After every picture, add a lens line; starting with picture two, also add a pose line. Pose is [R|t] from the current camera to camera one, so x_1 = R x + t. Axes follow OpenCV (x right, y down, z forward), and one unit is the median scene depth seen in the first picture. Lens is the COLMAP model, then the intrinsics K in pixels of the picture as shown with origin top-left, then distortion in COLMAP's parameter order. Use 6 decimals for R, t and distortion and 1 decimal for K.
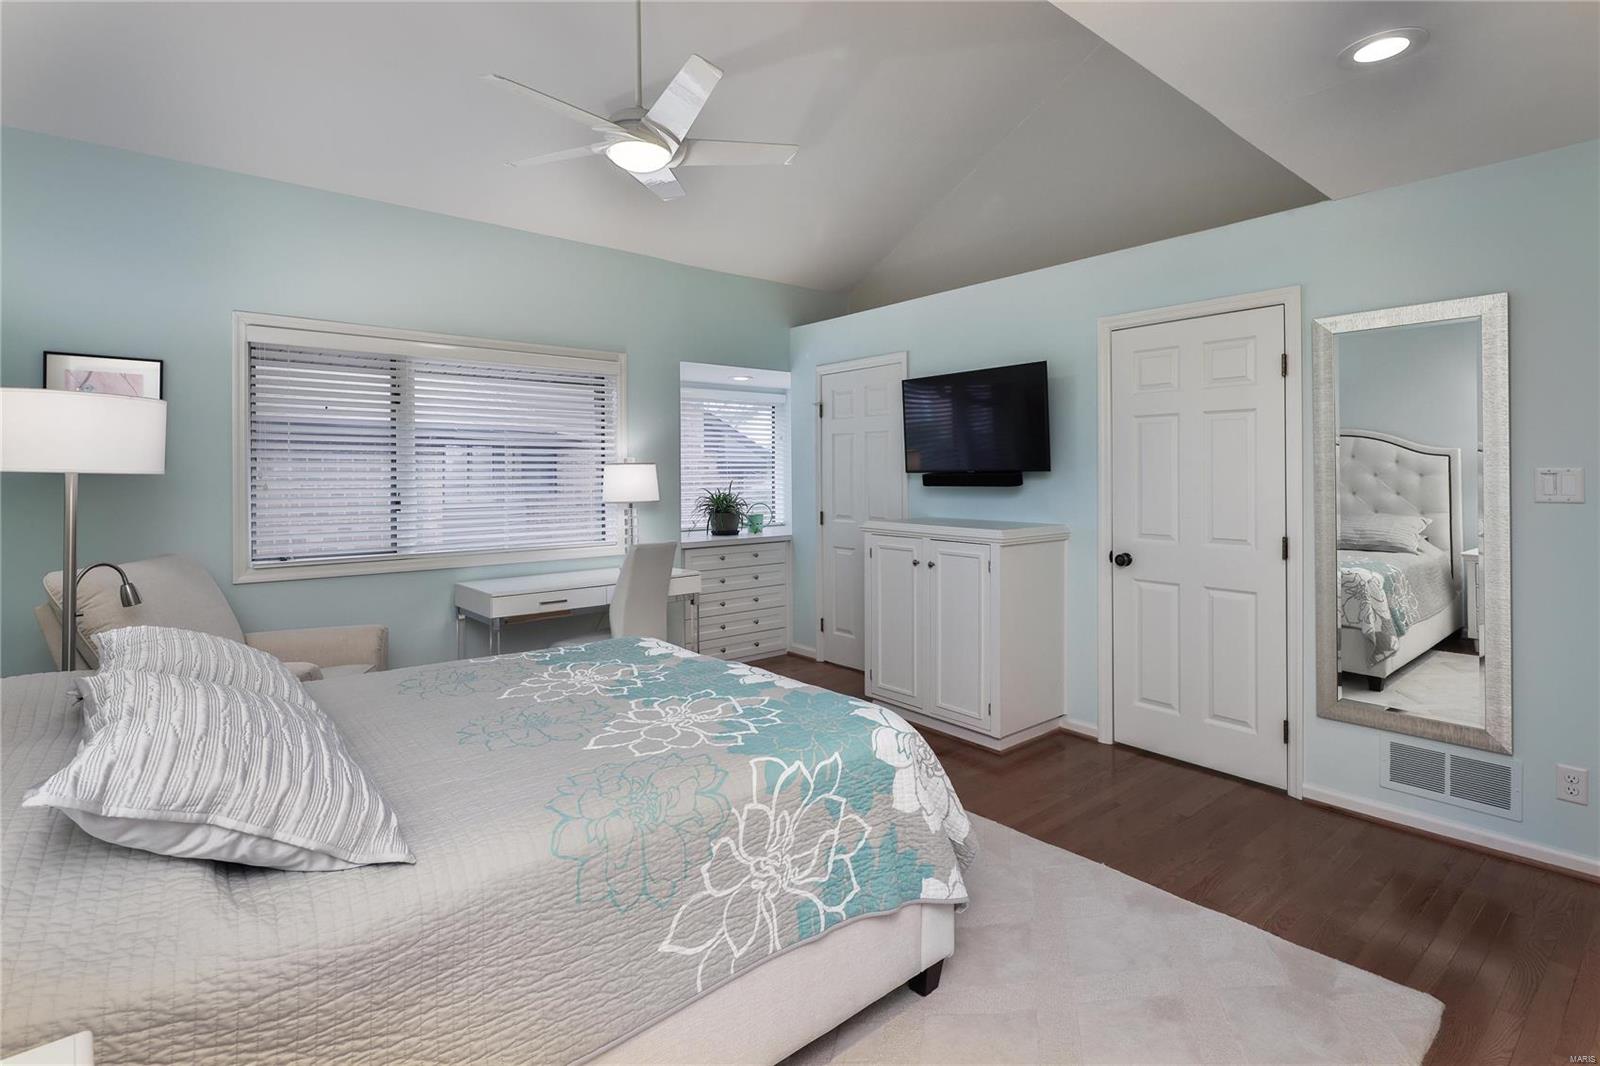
lens RADIAL K [[773.9, 0, 773.4], [0, 773.9, 462.5], [0, 0, 1]] dist [0.000289, 0.000088]
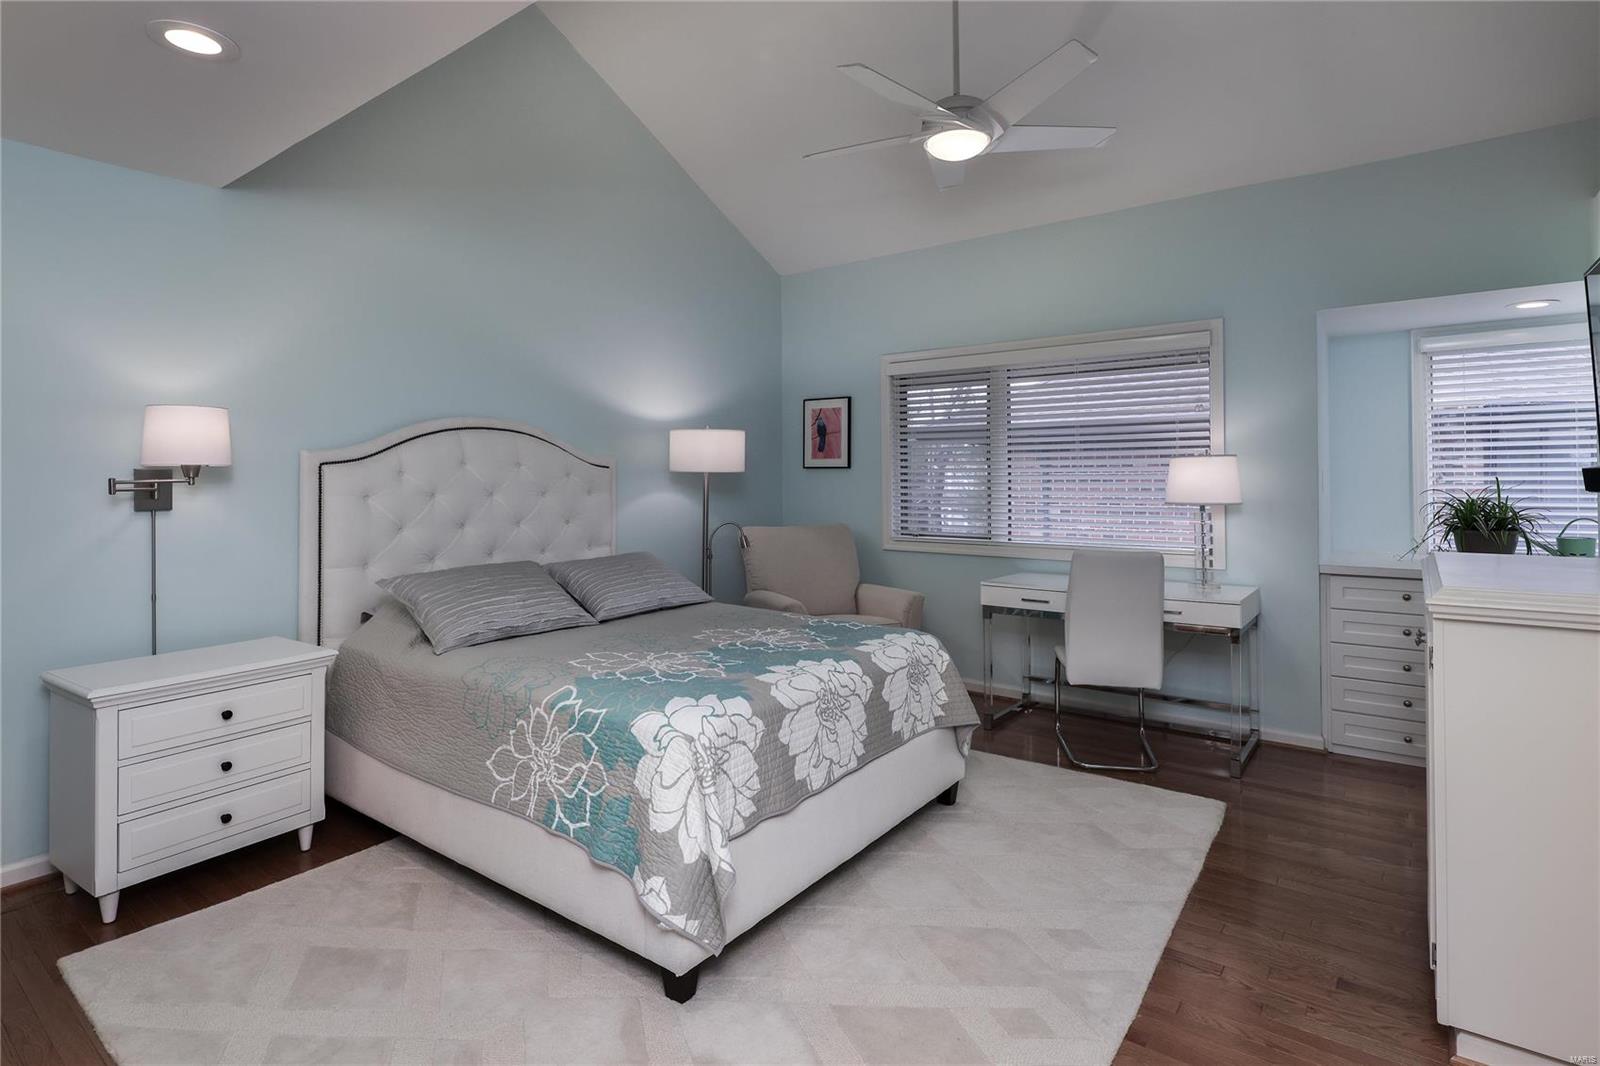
lens RADIAL K [[773.9, 0, 773.4], [0, 773.9, 462.5], [0, 0, 1]] dist [0.000289, 0.000088]
pose [[0.247462, -0.012714, -0.968814, 1.346676], [0.019496, 0.999777, -0.008140, 0.015237], [0.968701, -0.016874, 0.247655, 1.003726]]
